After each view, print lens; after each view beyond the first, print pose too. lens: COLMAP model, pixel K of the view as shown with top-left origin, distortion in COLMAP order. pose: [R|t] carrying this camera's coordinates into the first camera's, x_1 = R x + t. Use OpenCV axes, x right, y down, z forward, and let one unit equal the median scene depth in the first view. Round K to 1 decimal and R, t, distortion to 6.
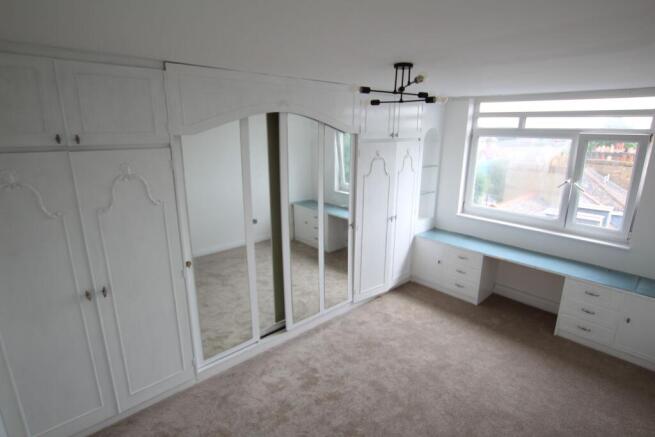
lens RADIAL K [[342.9, 0, 331.6], [0, 342.9, 217.8], [0, 0, 1]] dist [-0.022585, 0.005795]
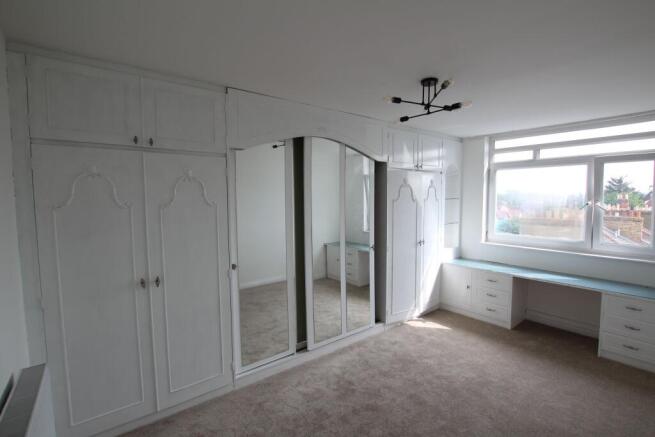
lens RADIAL K [[305.7, 0, 332.8], [0, 305.7, 219.1], [0, 0, 1]] dist [-0.028642, 0.006253]
pose [[0.997079, -0.009617, -0.075773, -0.028162], [-0.004887, 0.981977, -0.188936, 0.140429], [0.076224, 0.188754, 0.979062, 0.045147]]
